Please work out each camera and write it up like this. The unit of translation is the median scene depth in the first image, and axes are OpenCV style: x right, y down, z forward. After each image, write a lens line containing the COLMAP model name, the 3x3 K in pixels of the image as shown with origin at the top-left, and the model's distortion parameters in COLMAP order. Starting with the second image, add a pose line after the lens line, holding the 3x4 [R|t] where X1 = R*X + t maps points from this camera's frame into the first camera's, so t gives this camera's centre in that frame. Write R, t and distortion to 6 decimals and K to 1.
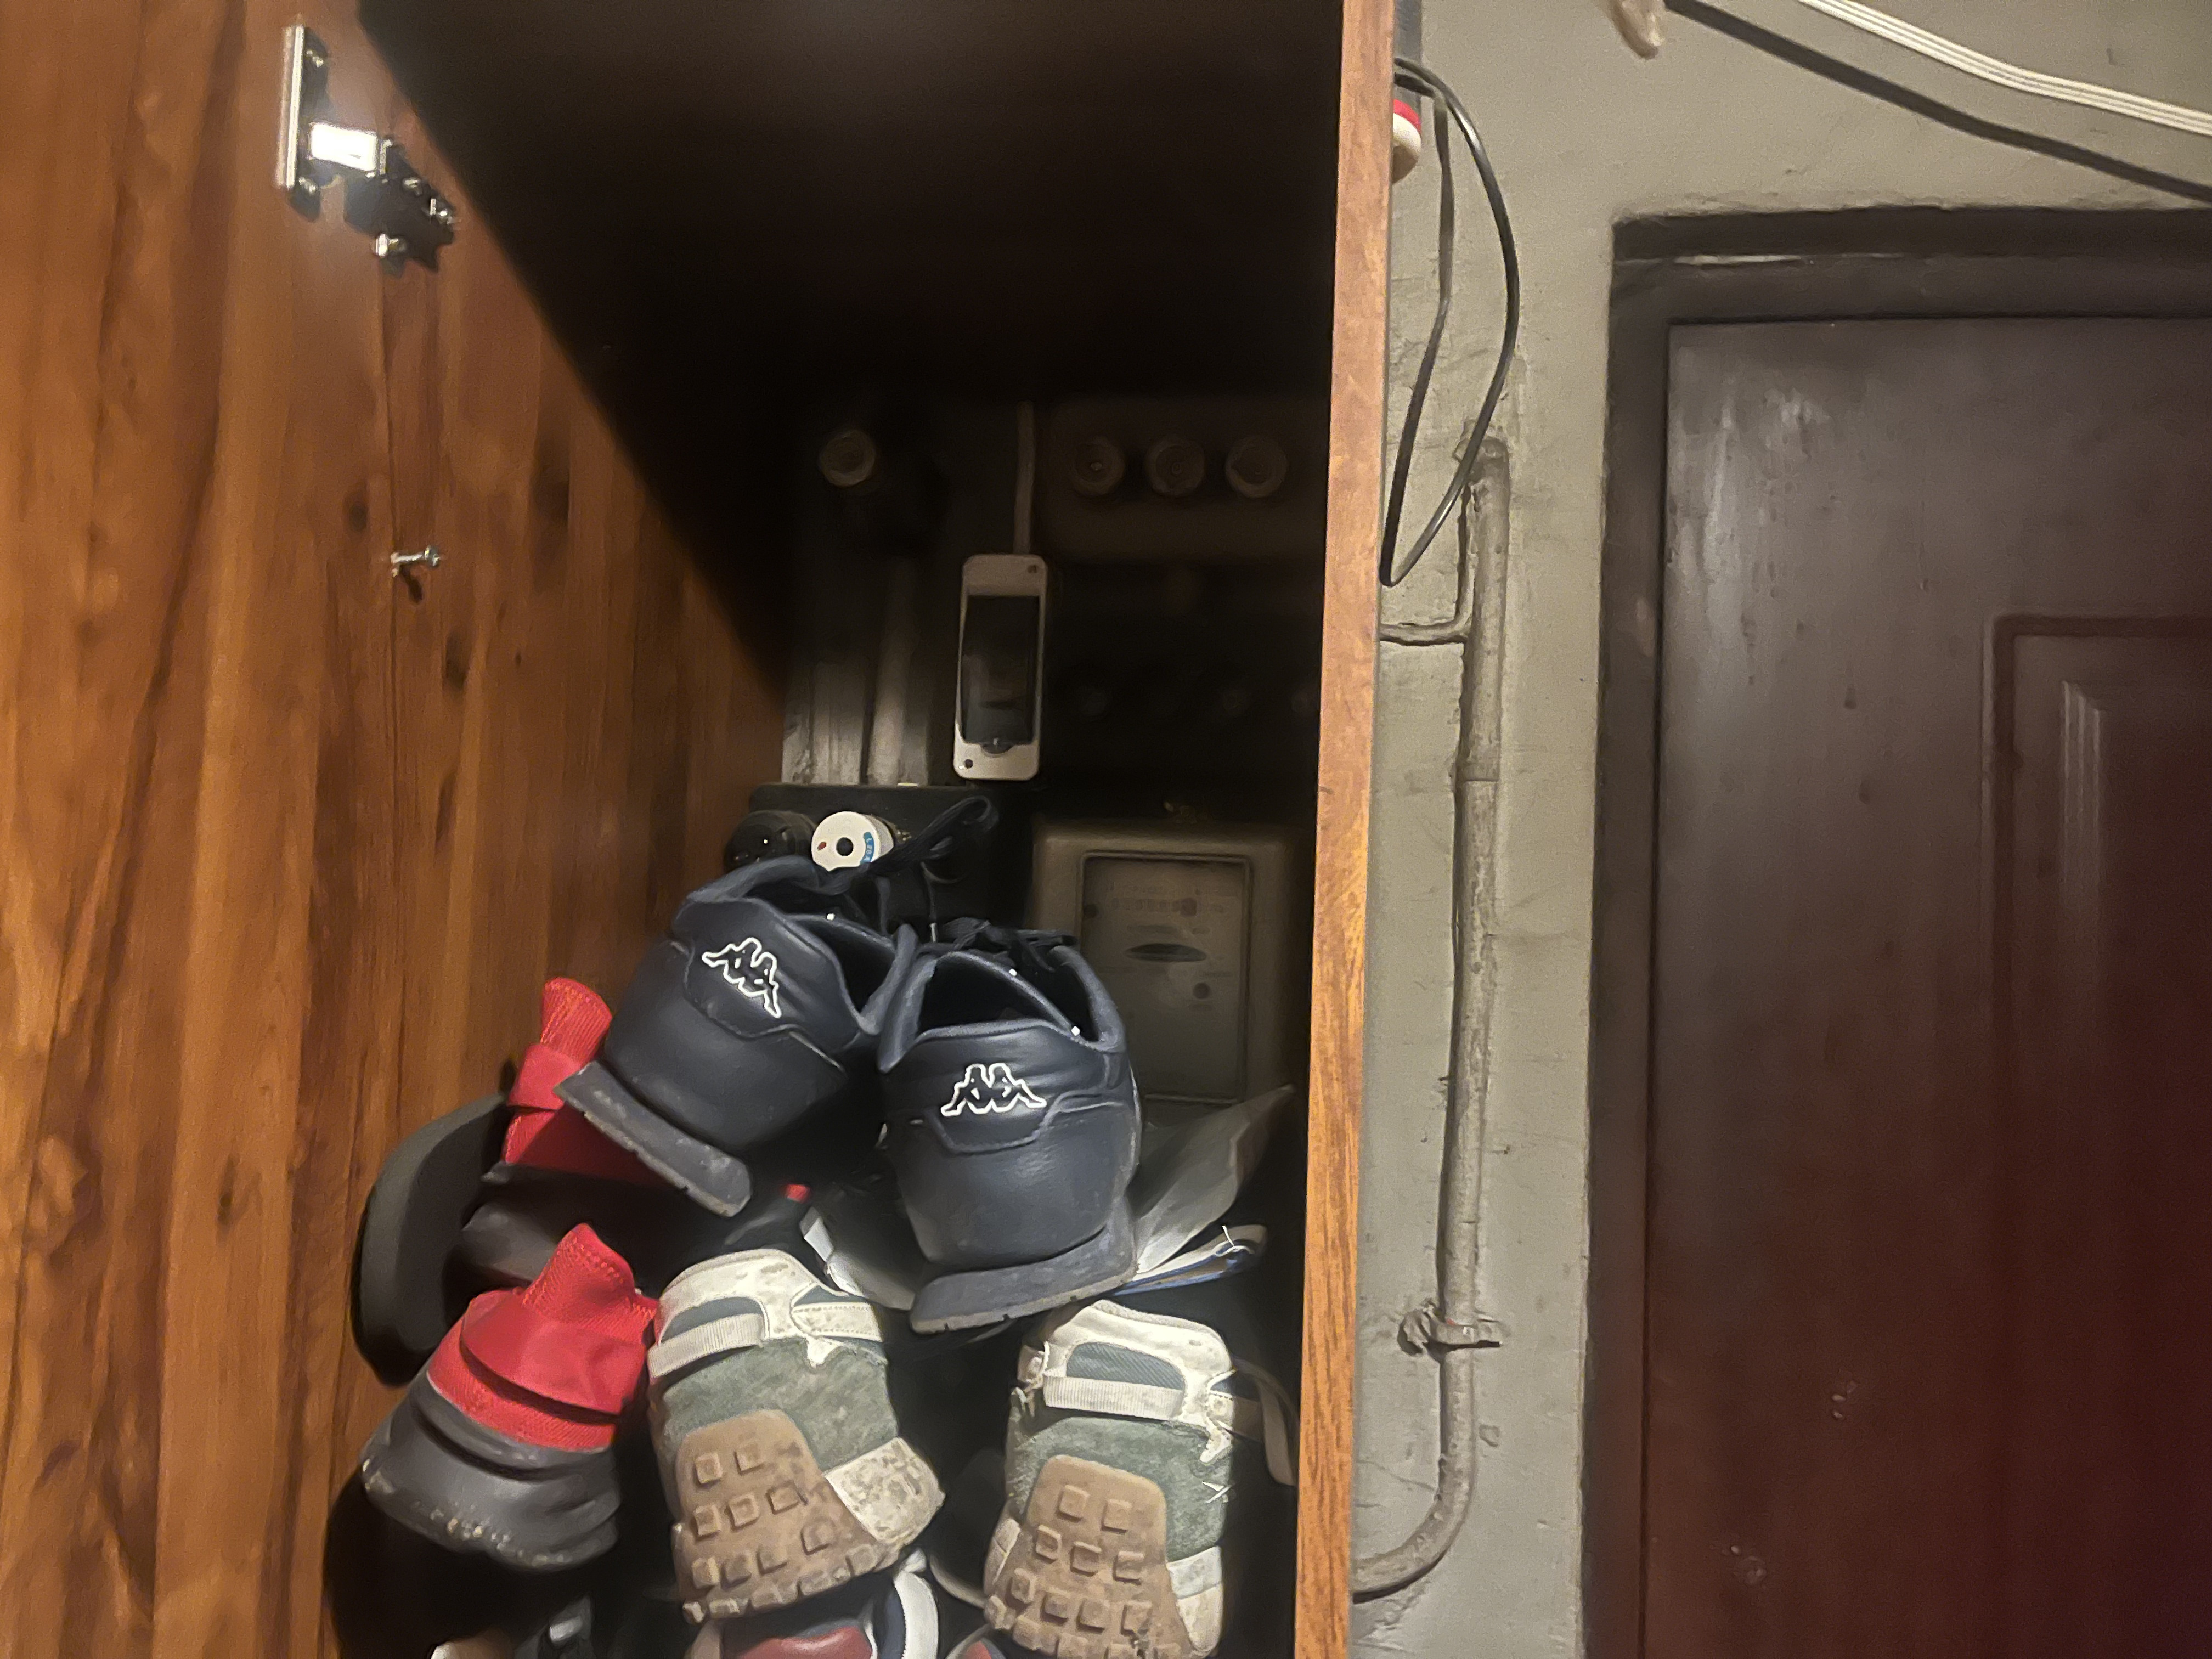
lens RADIAL K [[1645.4, 0, 1106.0], [0, 1645.4, 829.5], [0, 0, 1]] dist [-0.001522, -0.009762]
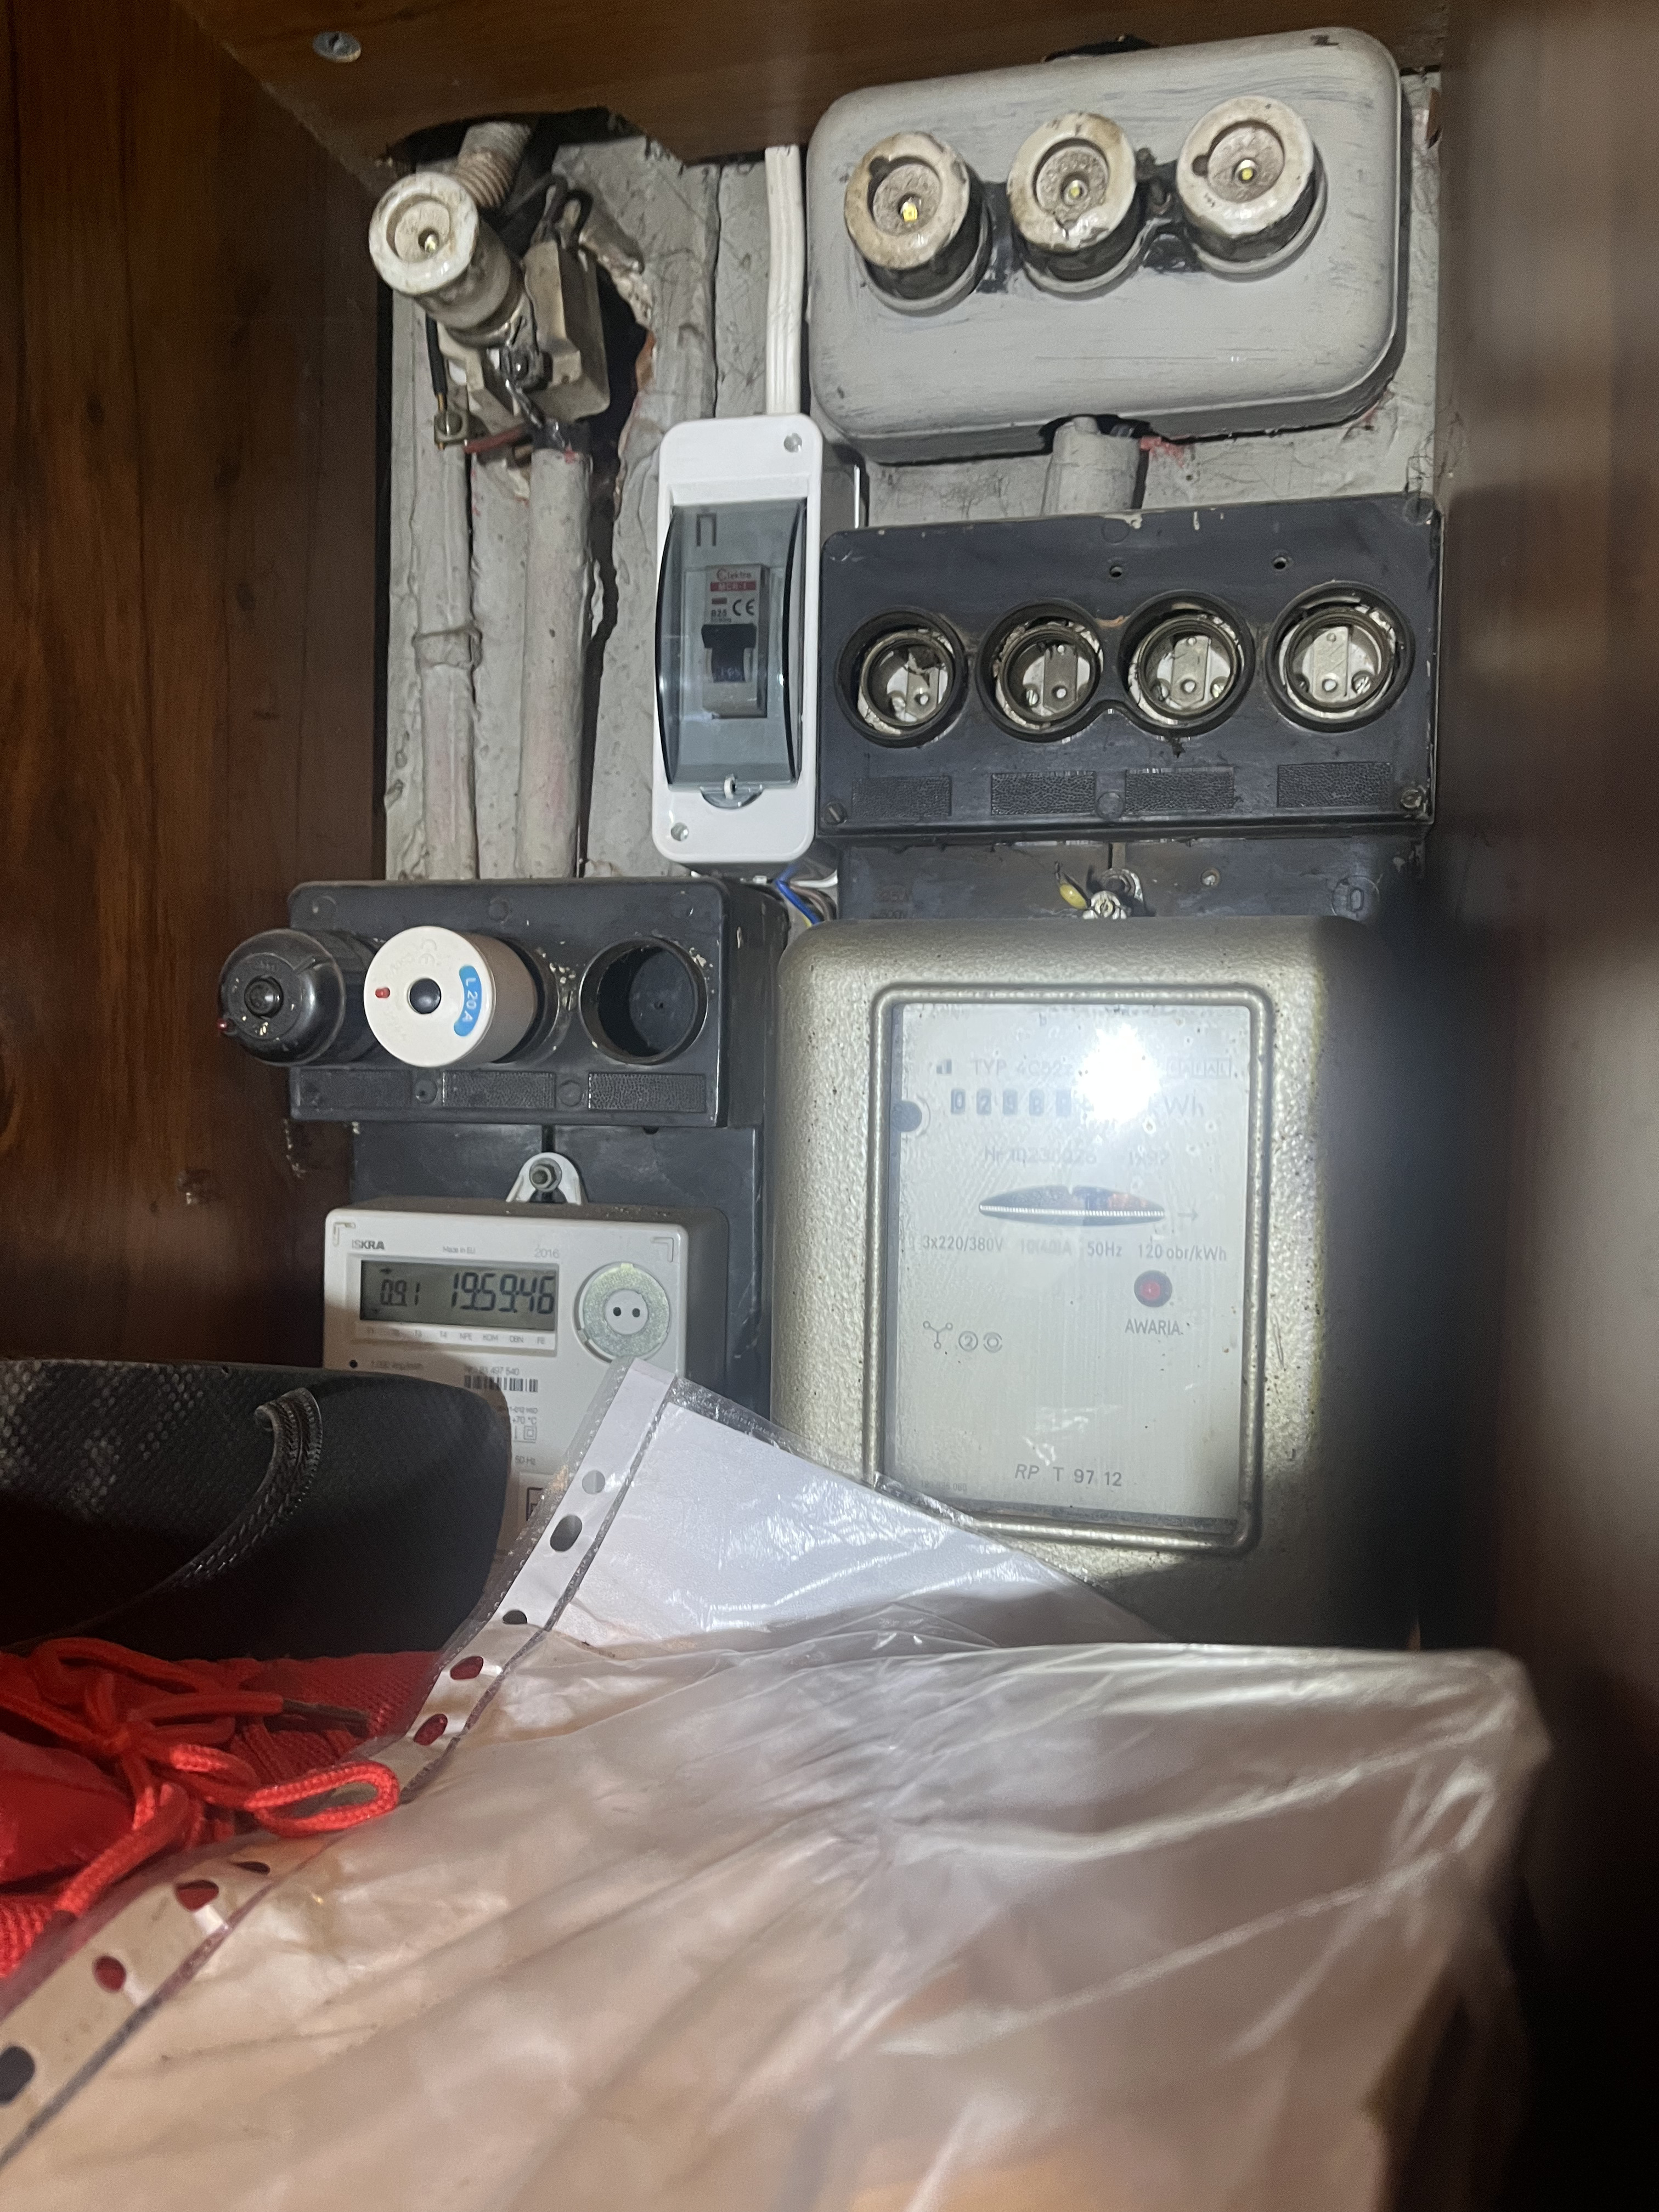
lens RADIAL K [[1645.4, 0, 833.9], [0, 1645.4, 1085.9], [0, 0, 1]] dist [-0.001522, -0.009762]
pose [[0.994863, -0.024285, -0.098278, 0.014058], [0.029256, 0.998347, 0.049465, 0.016412], [0.096914, -0.052086, 0.993929, 0.499897]]
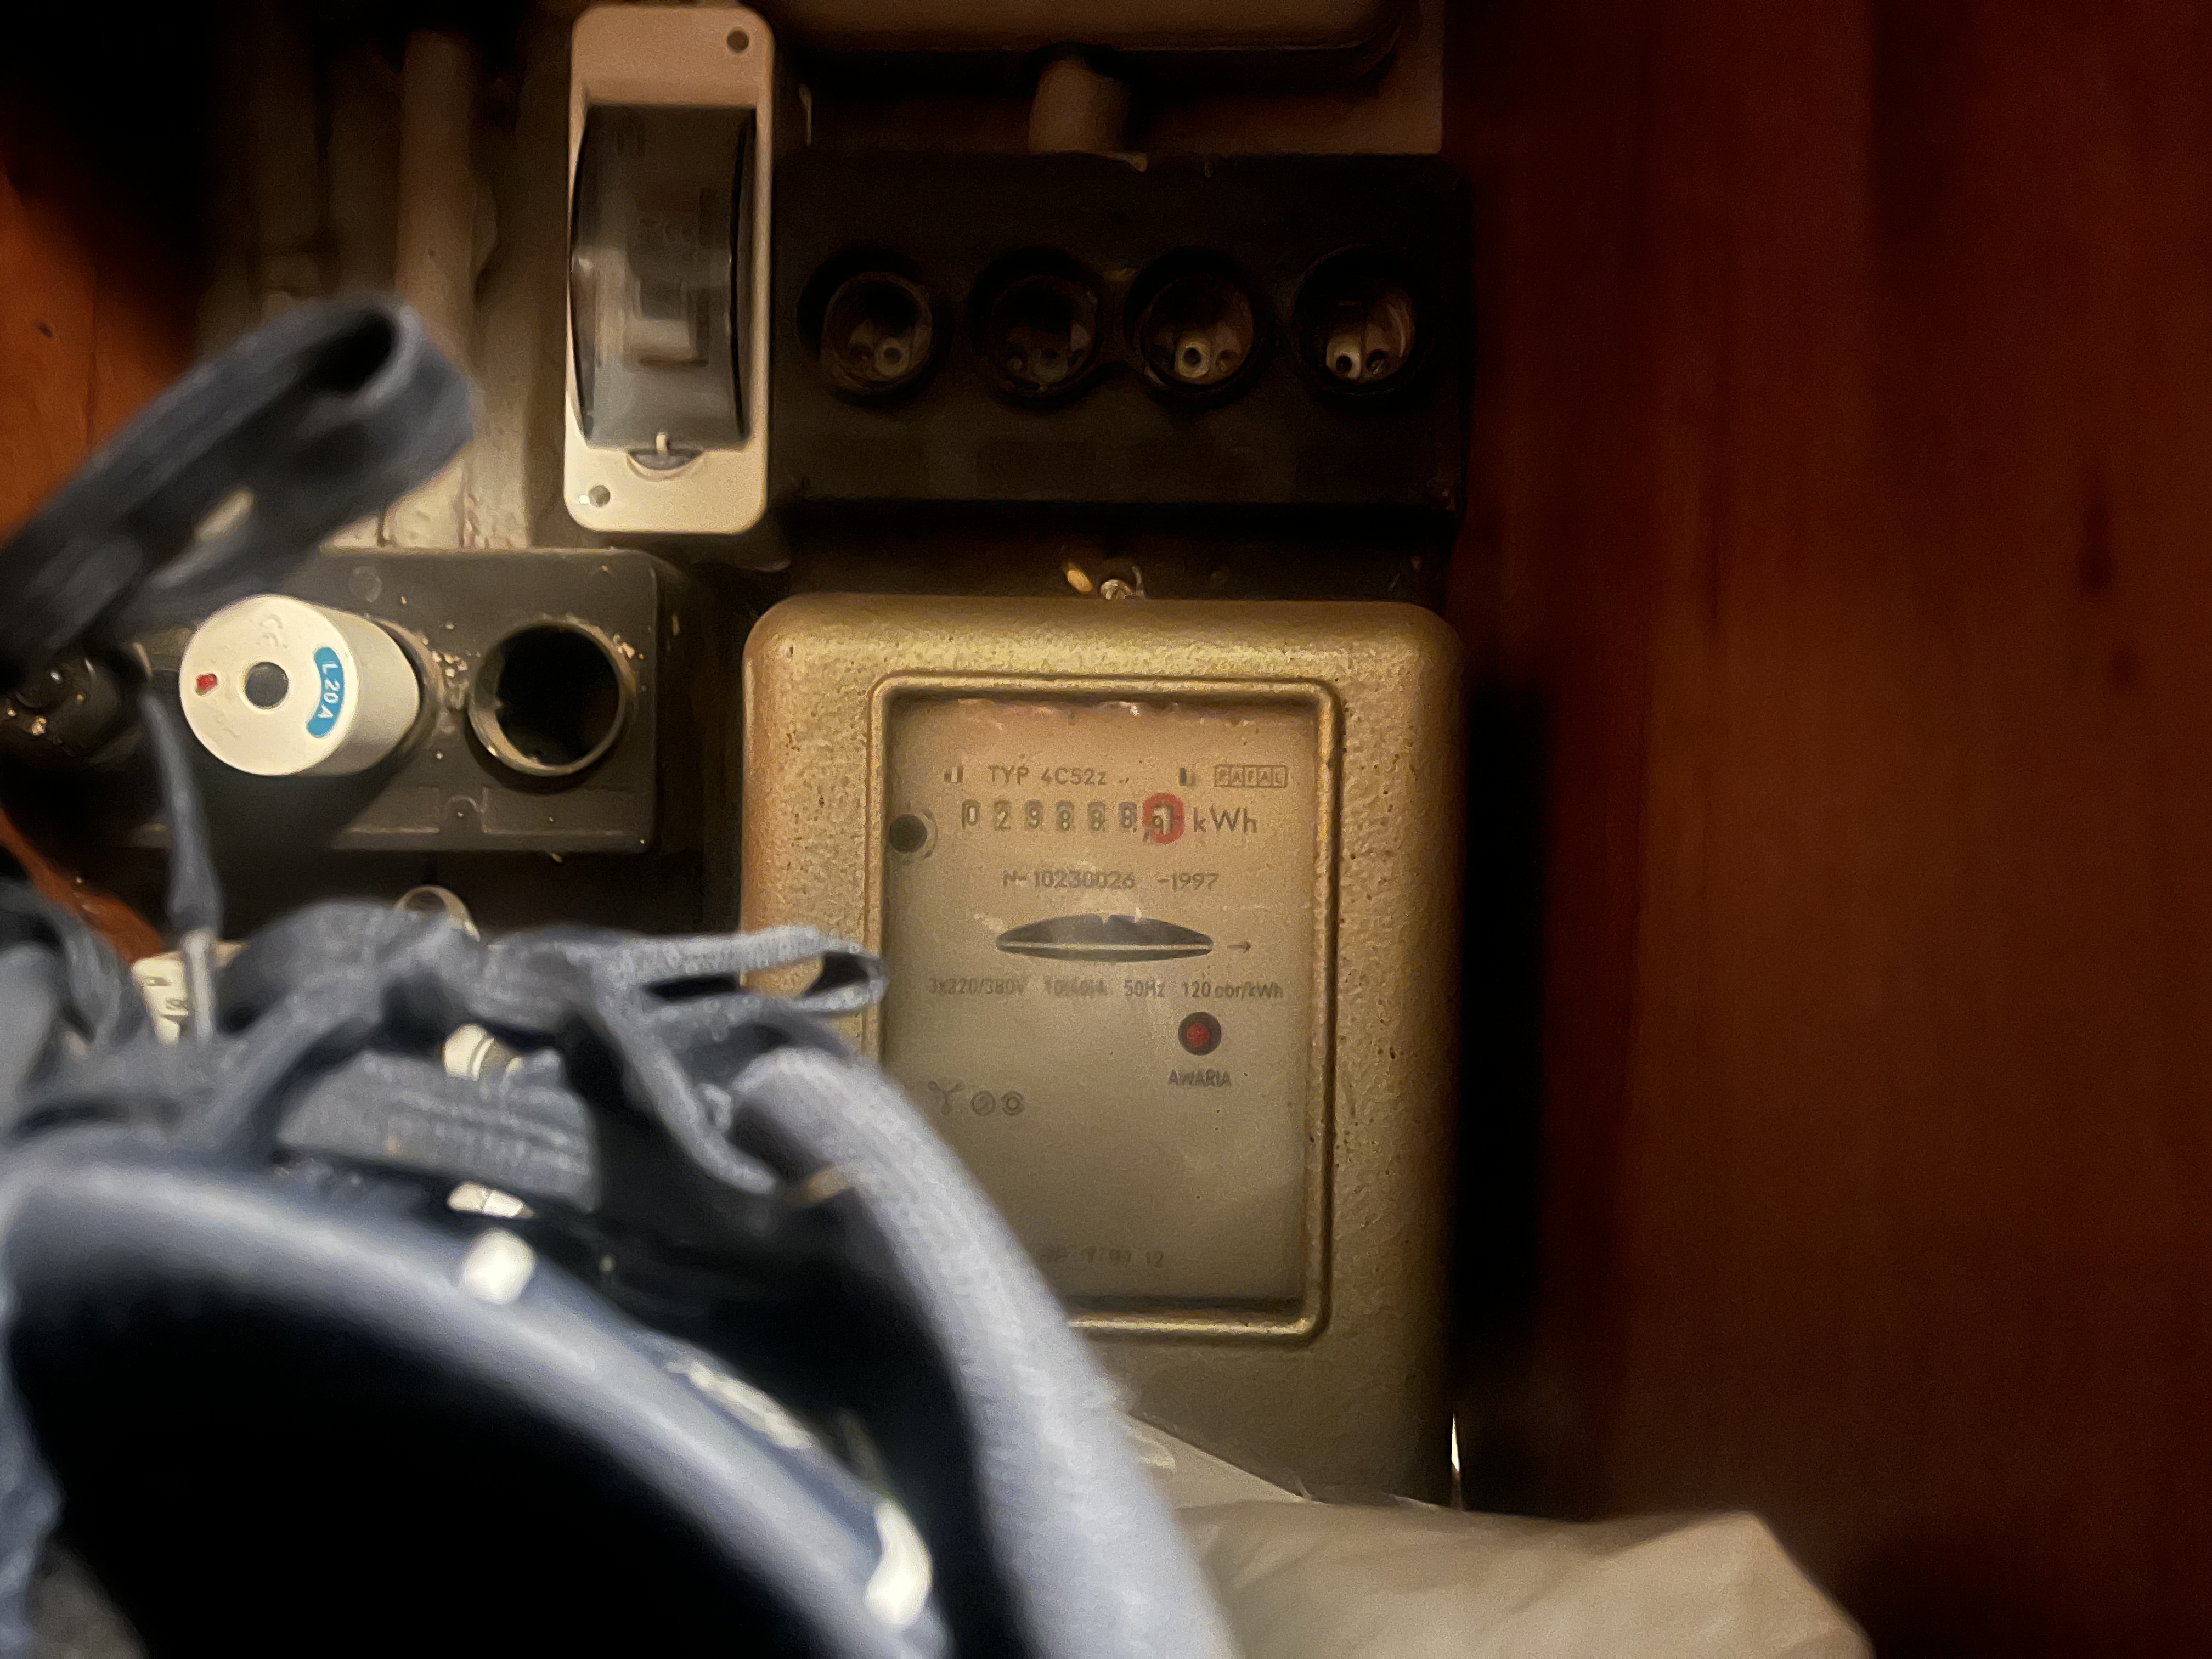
lens RADIAL K [[1645.4, 0, 1106.0], [0, 1645.4, 829.5], [0, 0, 1]] dist [-0.001522, -0.009762]
pose [[0.990598, -0.024721, 0.134556, -0.012873], [0.016848, 0.998096, 0.059341, 0.024613], [-0.135767, -0.056516, 0.989128, 0.568245]]
